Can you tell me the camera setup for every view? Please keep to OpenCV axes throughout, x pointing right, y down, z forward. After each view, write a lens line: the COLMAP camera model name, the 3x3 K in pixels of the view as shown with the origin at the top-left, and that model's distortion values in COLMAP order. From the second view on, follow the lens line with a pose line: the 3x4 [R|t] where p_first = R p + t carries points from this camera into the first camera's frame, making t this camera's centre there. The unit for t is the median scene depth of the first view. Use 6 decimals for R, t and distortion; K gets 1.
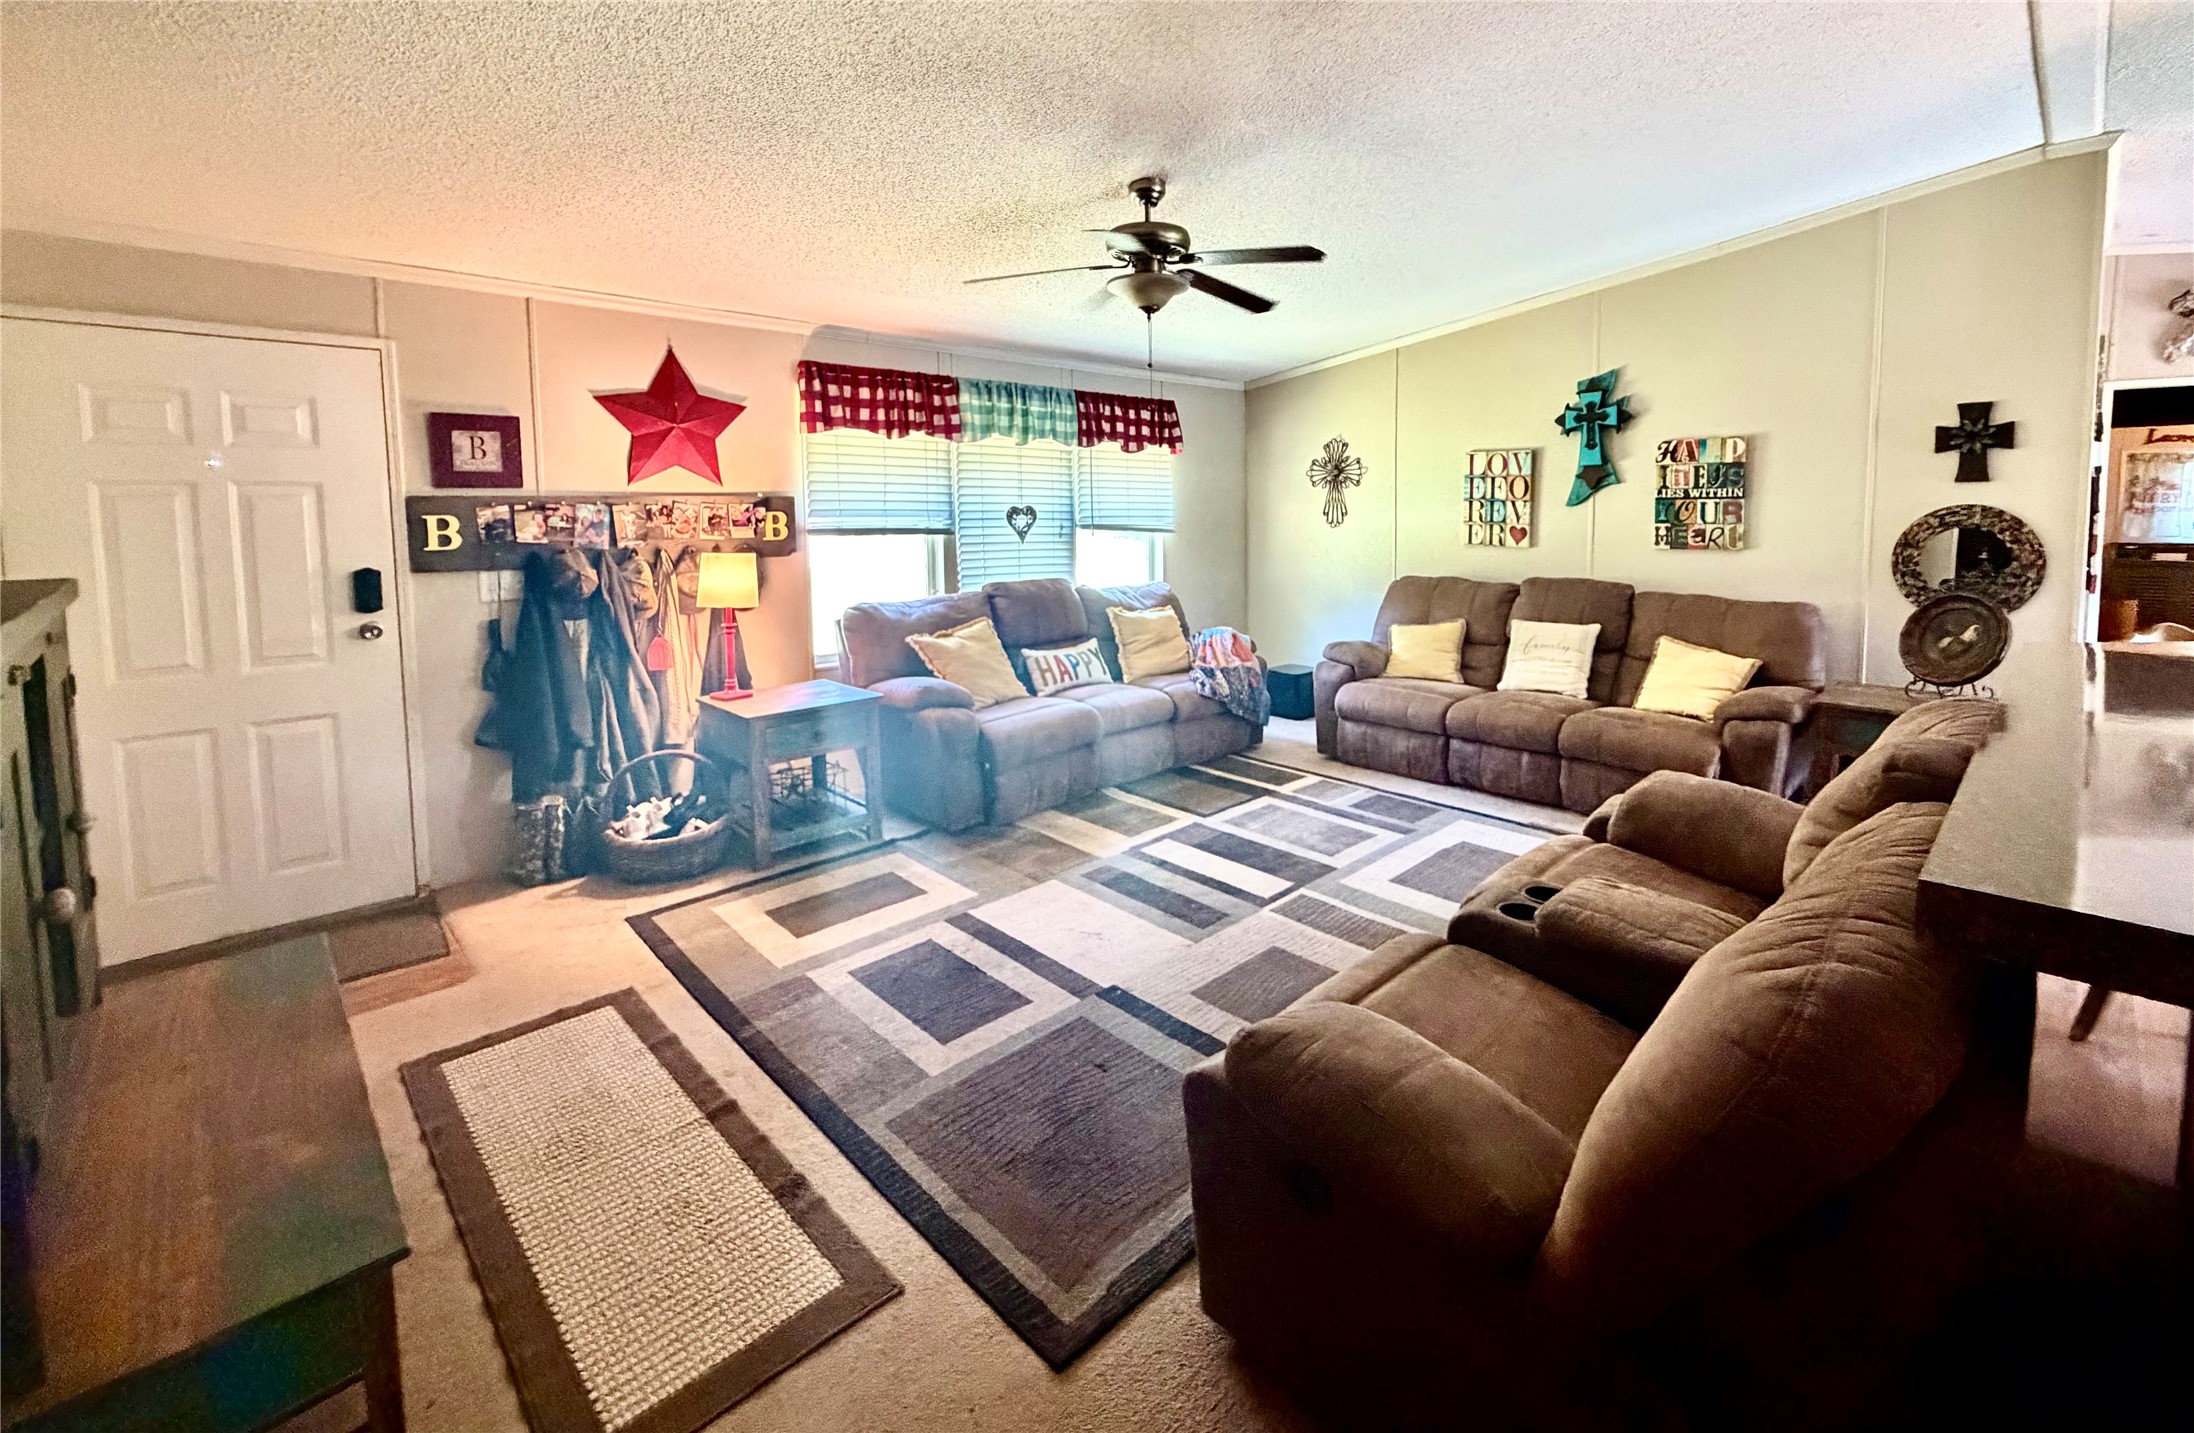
lens RADIAL K [[926.6, 0, 1157.1], [0, 926.6, 573.5], [0, 0, 1]] dist [-0.000765, -0.000239]
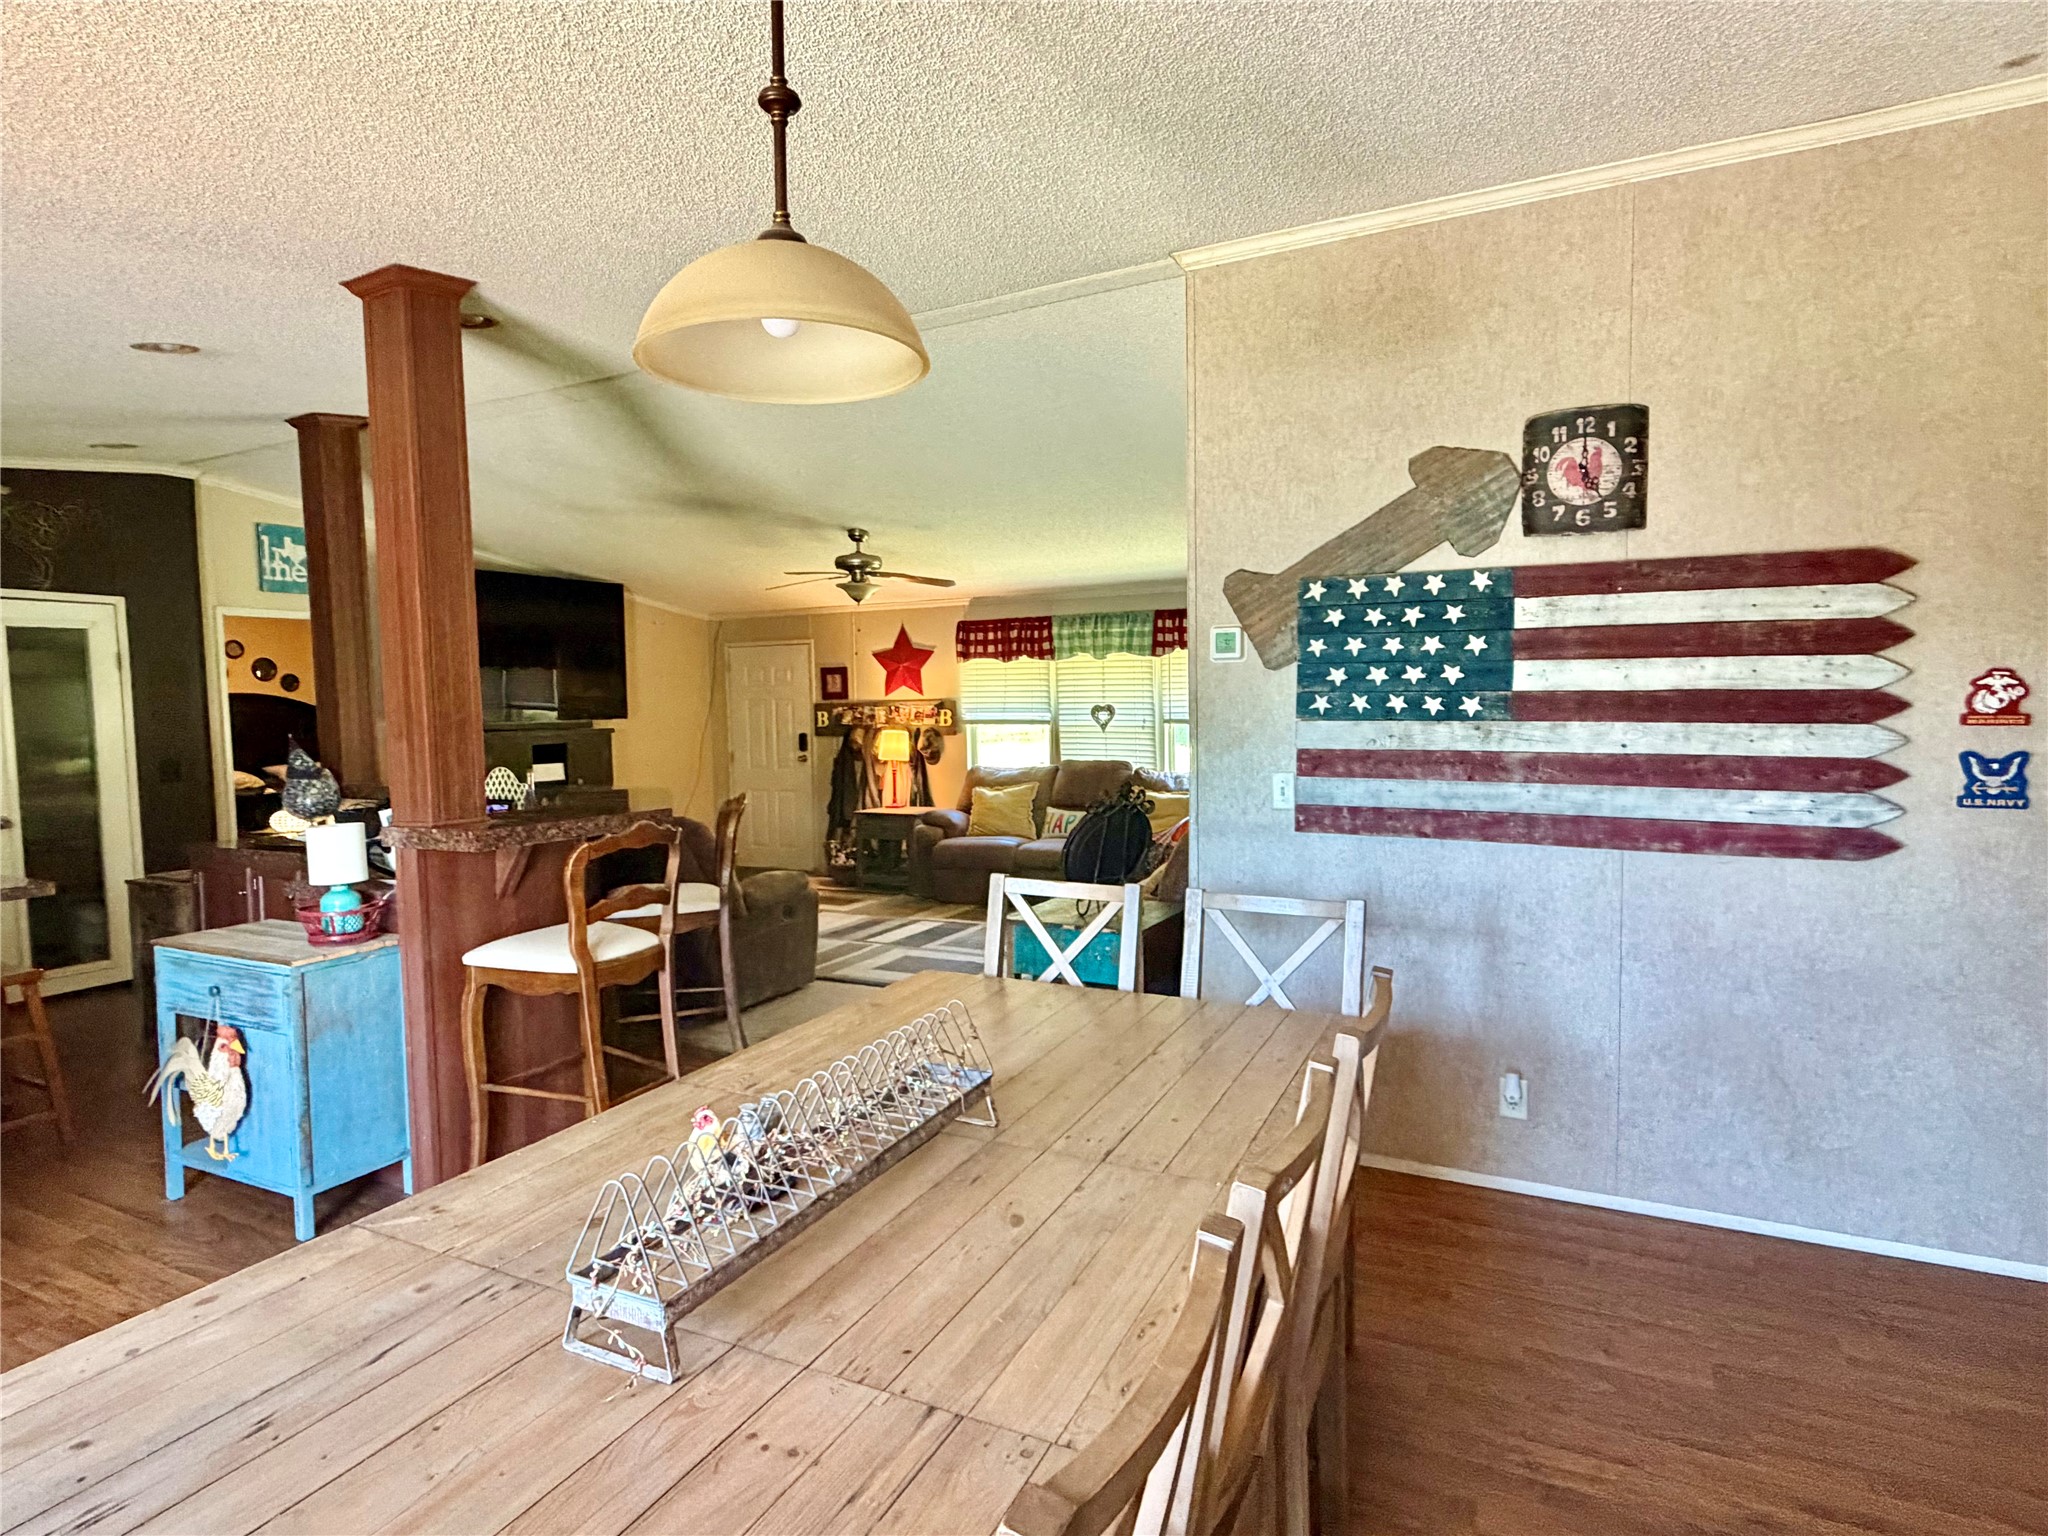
lens RADIAL K [[1104.9, 0, 1014.9], [0, 1104.9, 773.4], [0, 0, 1]] dist [0.002053, 0.000584]
pose [[0.308305, 0.058599, -0.949481, 1.539601], [-0.056511, 0.997466, 0.043211, -0.041634], [0.949608, 0.040334, 0.310835, 0.455342]]
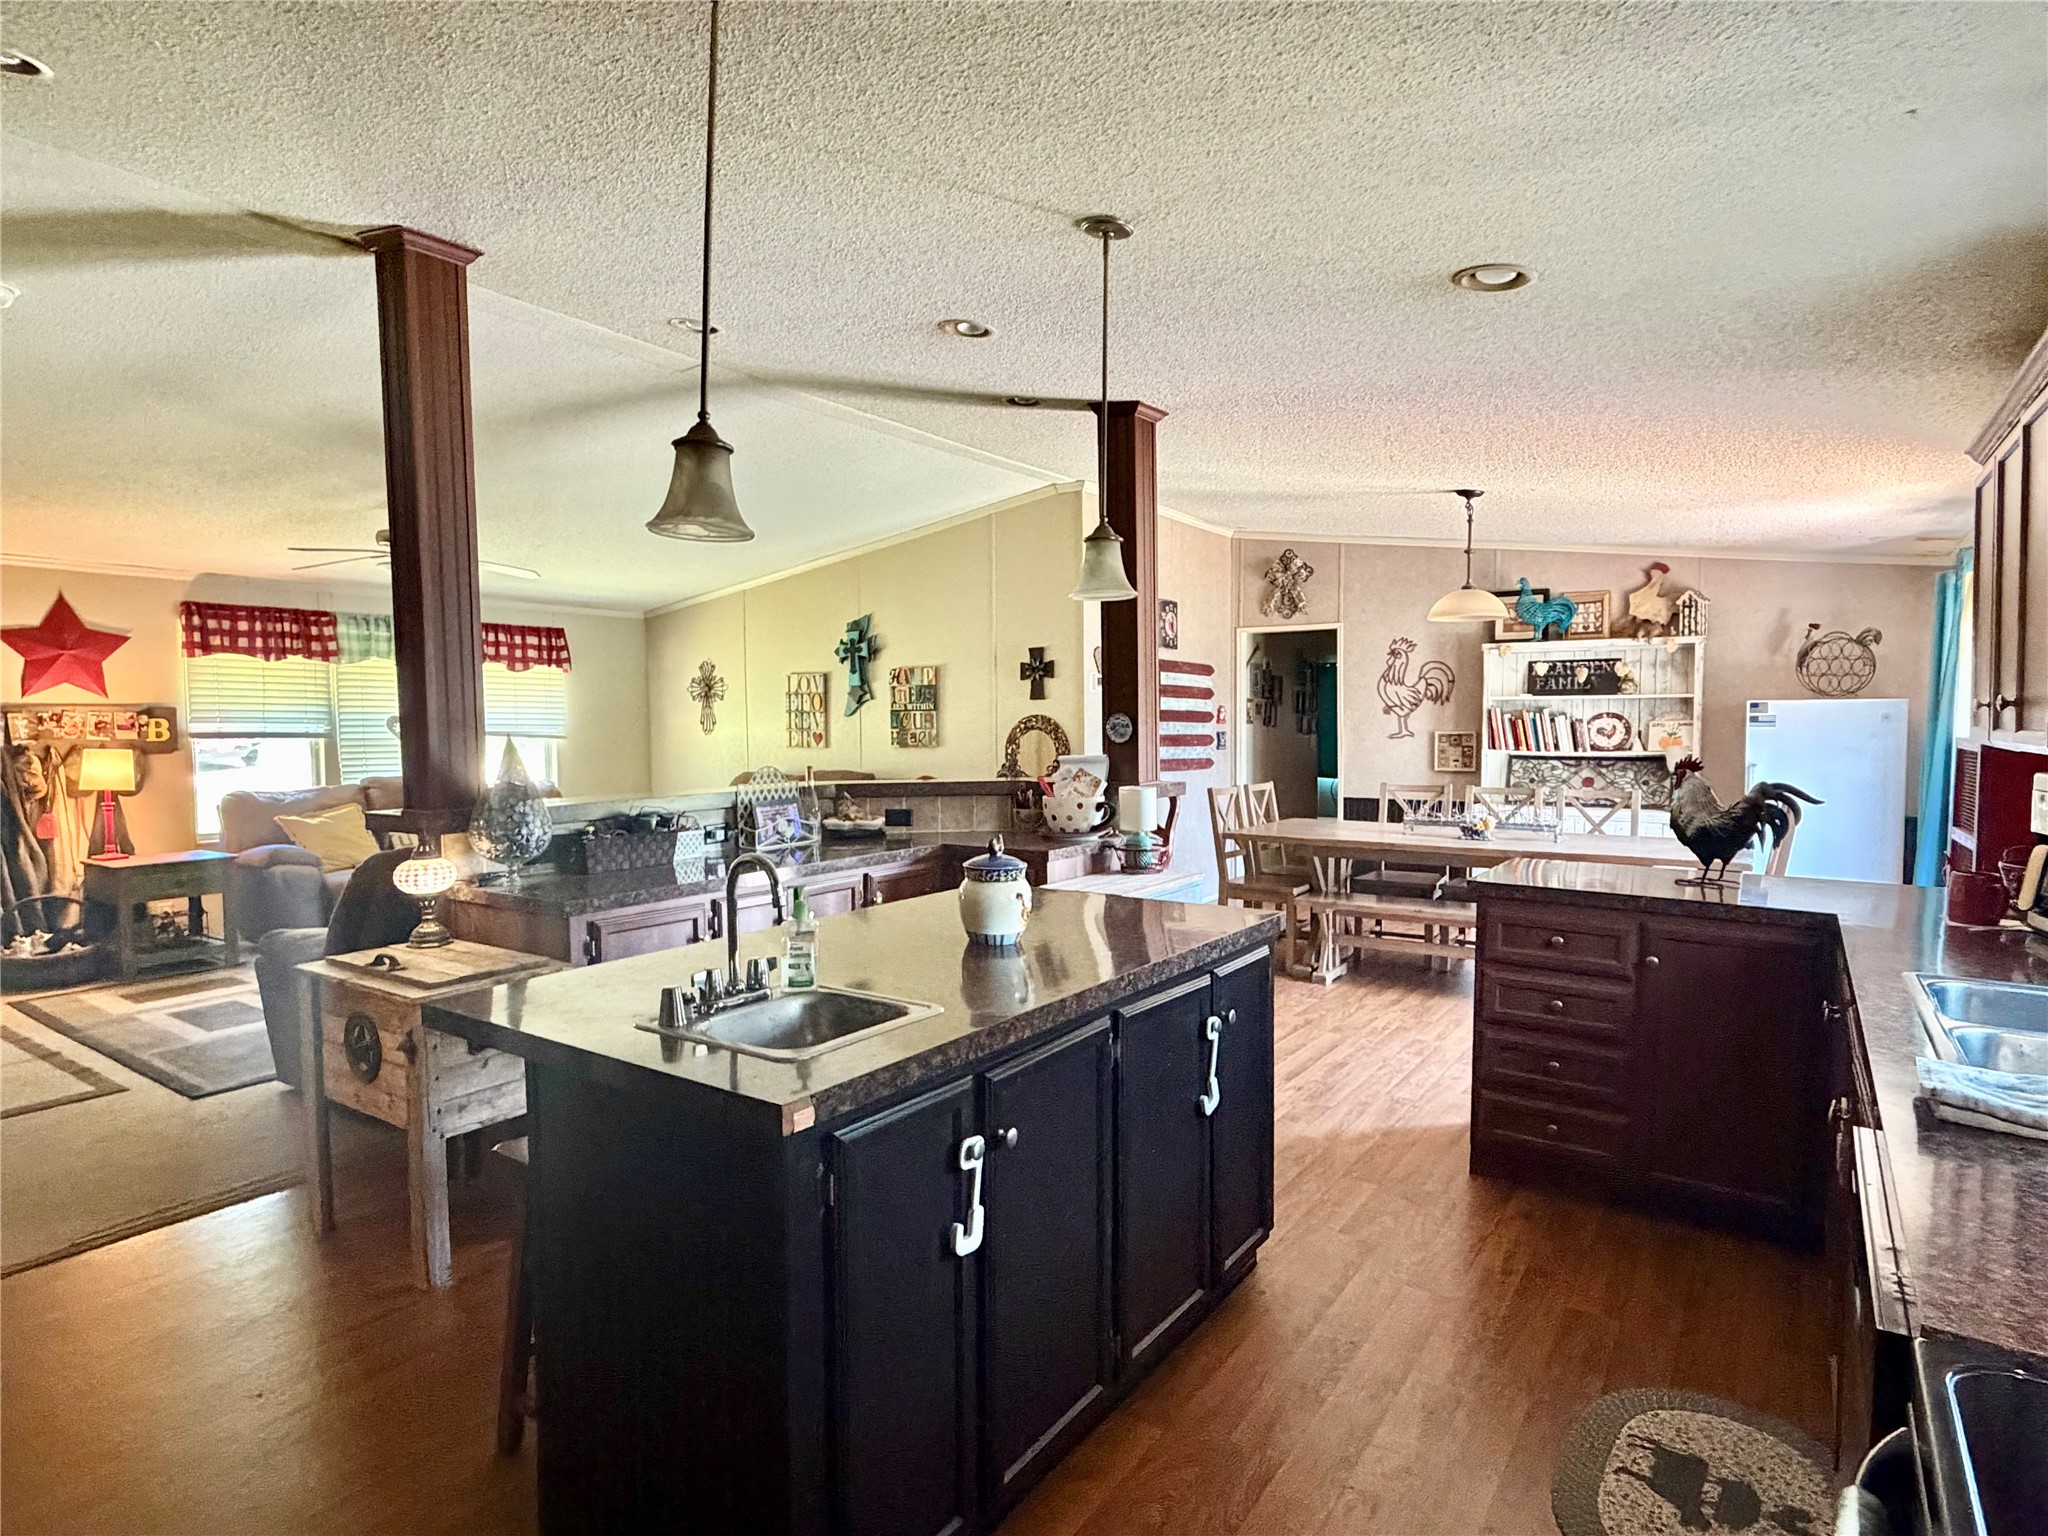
lens RADIAL K [[1104.9, 0, 1014.9], [0, 1104.9, 773.4], [0, 0, 1]] dist [0.002053, 0.000584]
pose [[0.985720, -0.007120, 0.168244, 0.471374], [0.011491, 0.999621, -0.025020, 0.057465], [-0.168002, 0.026595, 0.985428, -0.666178]]
